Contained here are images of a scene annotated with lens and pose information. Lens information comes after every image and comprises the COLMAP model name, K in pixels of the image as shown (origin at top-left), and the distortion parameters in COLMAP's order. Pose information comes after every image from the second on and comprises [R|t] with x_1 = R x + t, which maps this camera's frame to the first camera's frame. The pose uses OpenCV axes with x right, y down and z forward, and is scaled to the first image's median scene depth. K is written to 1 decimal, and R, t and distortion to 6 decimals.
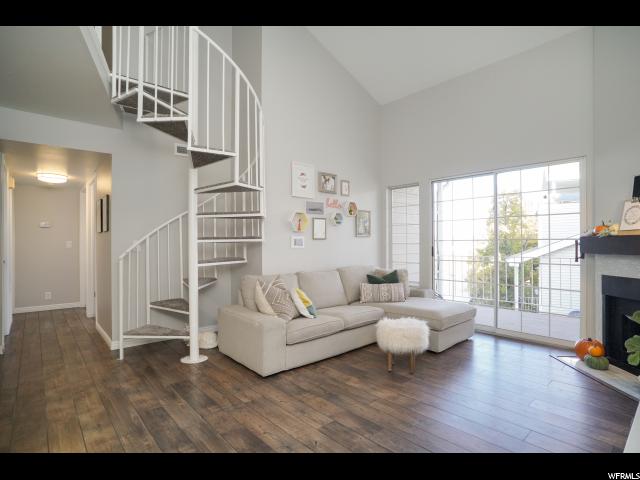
lens RADIAL K [[335.9, 0, 318.1], [0, 335.9, 240.3], [0, 0, 1]] dist [-0.084502, 0.048550]
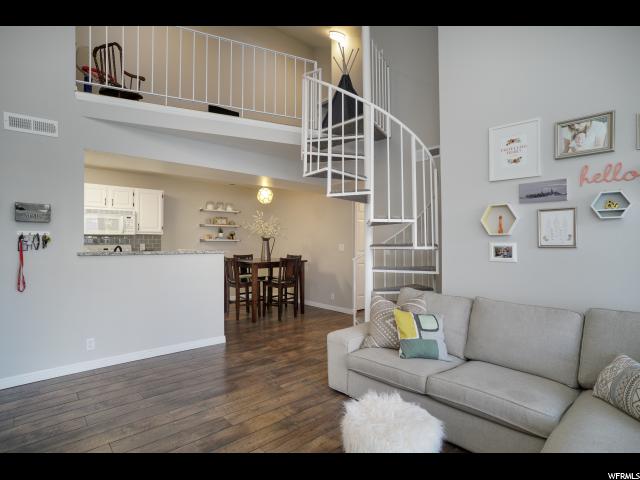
lens RADIAL K [[335.9, 0, 318.1], [0, 335.9, 240.3], [0, 0, 1]] dist [-0.084502, 0.048550]
pose [[0.013183, 0.002790, -0.999909, 0.764852], [0.005970, 0.999978, 0.002869, -0.026892], [0.999895, -0.006007, 0.013166, 0.885860]]
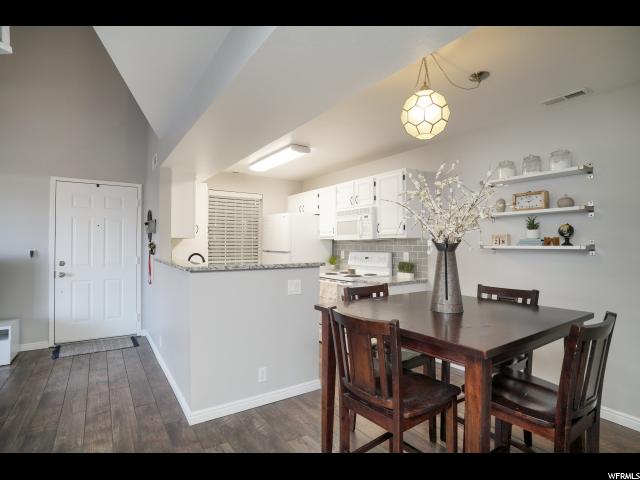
lens RADIAL K [[335.9, 0, 318.1], [0, 335.9, 240.3], [0, 0, 1]] dist [-0.084502, 0.048550]
pose [[-0.989885, 0.007156, 0.141694, -0.996152], [0.004476, 0.999805, -0.019219, -0.029136], [-0.141804, -0.018390, -0.989724, 1.250521]]
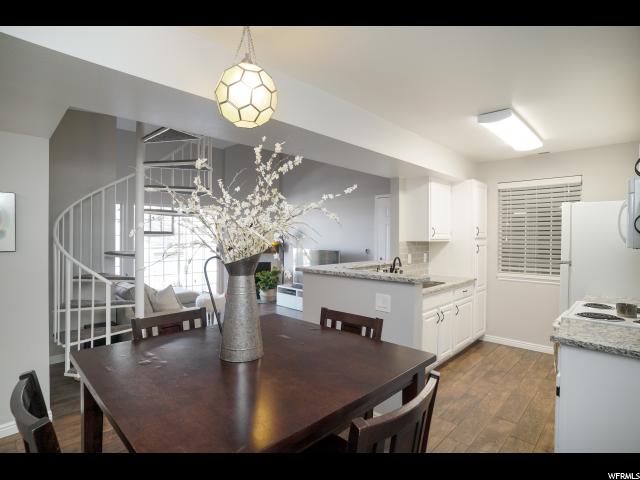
lens RADIAL K [[335.9, 0, 318.1], [0, 335.9, 240.3], [0, 0, 1]] dist [-0.084502, 0.048550]
pose [[-0.067988, -0.004486, 0.997676, -1.590578], [-0.012535, 0.999915, 0.003642, -0.068763], [-0.997607, -0.012258, -0.068038, 0.548014]]
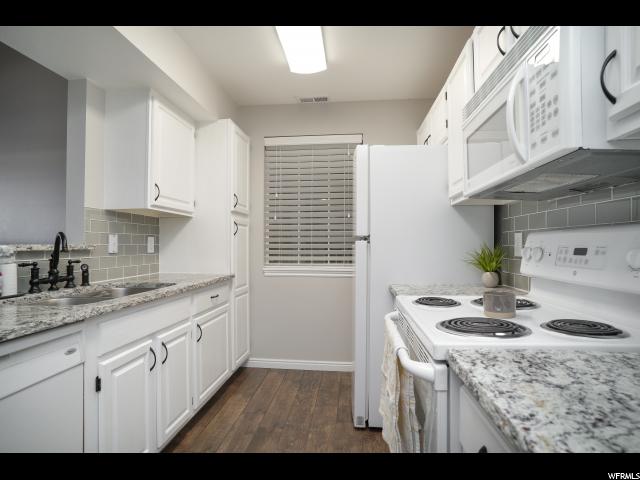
lens RADIAL K [[335.9, 0, 318.1], [0, 335.9, 240.3], [0, 0, 1]] dist [-0.084502, 0.048550]
pose [[-0.671371, 0.016961, 0.740927, -1.068657], [-0.001858, 0.999696, -0.024567, 0.016723], [-0.741119, -0.017870, -0.671136, 0.223517]]
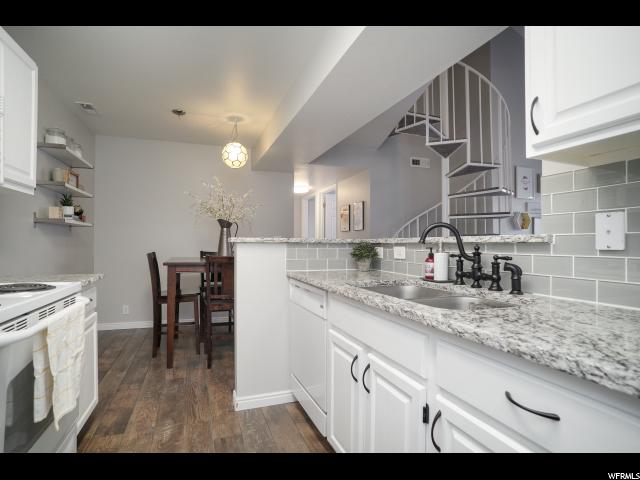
lens RADIAL K [[335.9, 0, 318.1], [0, 335.9, 240.3], [0, 0, 1]] dist [-0.084502, 0.048550]
pose [[0.929105, 0.006817, -0.369754, -0.398948], [-0.007112, 0.999975, 0.000564, 0.019276], [0.369748, 0.002106, 0.929130, -0.356809]]
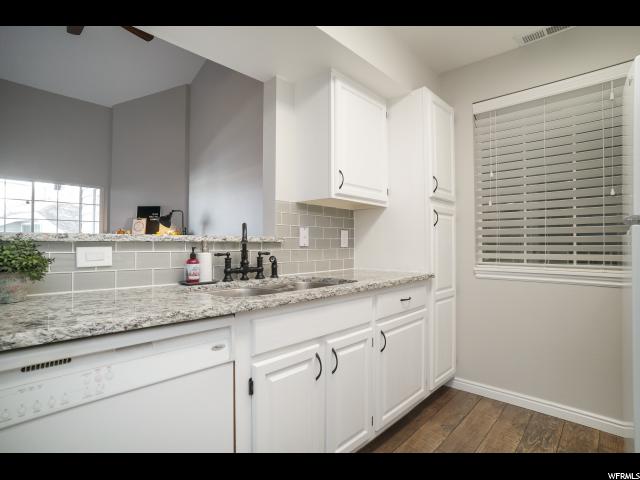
lens RADIAL K [[335.9, 0, 318.1], [0, 335.9, 240.3], [0, 0, 1]] dist [-0.084502, 0.048550]
pose [[-0.092975, 0.018610, 0.995494, -0.960050], [-0.008232, 0.999777, -0.019459, 0.028832], [-0.995634, -0.010004, -0.092801, 0.112332]]
